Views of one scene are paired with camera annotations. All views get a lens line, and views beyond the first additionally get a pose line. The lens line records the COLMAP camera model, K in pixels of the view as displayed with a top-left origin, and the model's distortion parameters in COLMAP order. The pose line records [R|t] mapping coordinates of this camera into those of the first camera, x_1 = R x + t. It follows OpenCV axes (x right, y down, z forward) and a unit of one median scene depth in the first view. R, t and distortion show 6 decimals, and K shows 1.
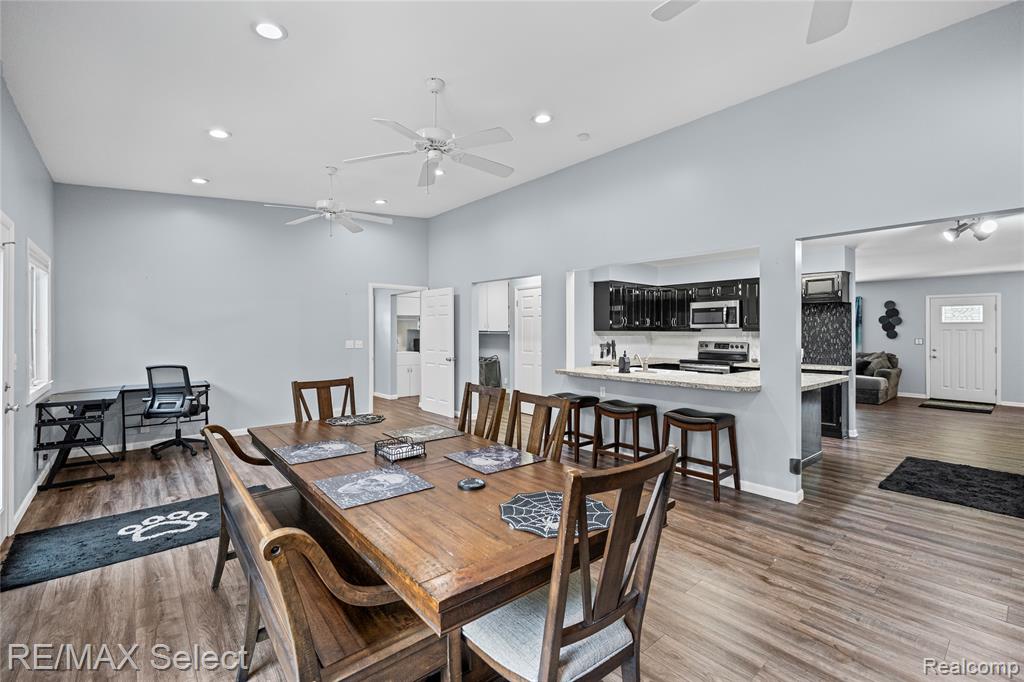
lens RADIAL K [[454.9, 0, 509.5], [0, 454.9, 333.1], [0, 0, 1]] dist [-0.000971, -0.000167]
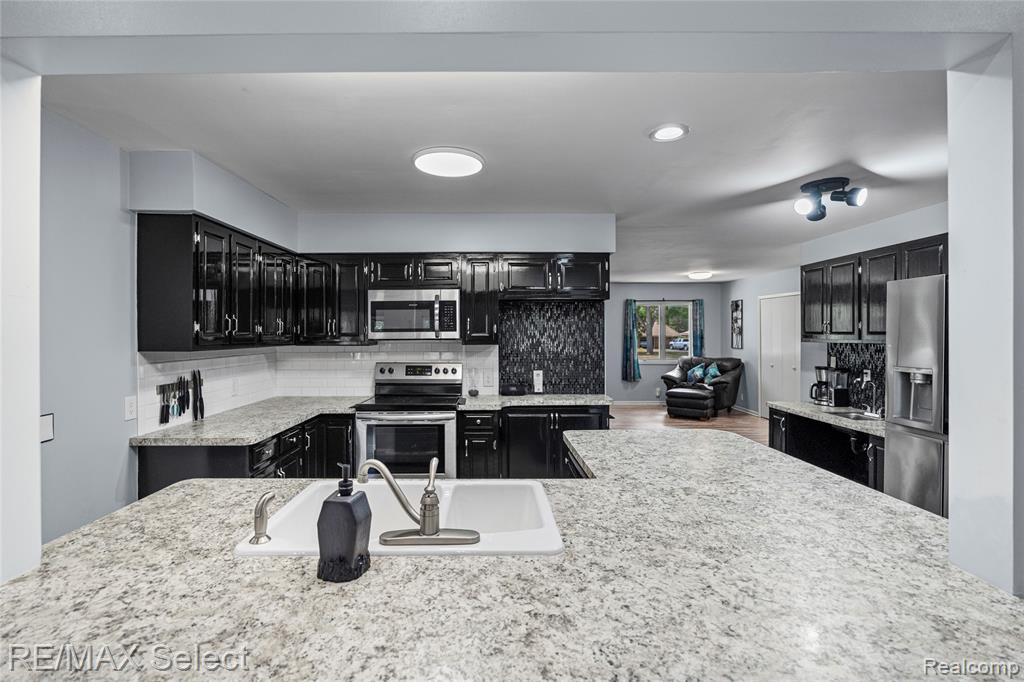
lens RADIAL K [[454.9, 0, 491.1], [0, 454.9, 327.8], [0, 0, 1]] dist [-0.000971, -0.000167]
pose [[0.638376, 0.003183, 0.769718, 0.088124], [0.005013, 0.999953, -0.008292, -0.018900], [-0.769708, 0.009153, 0.638331, 0.561758]]
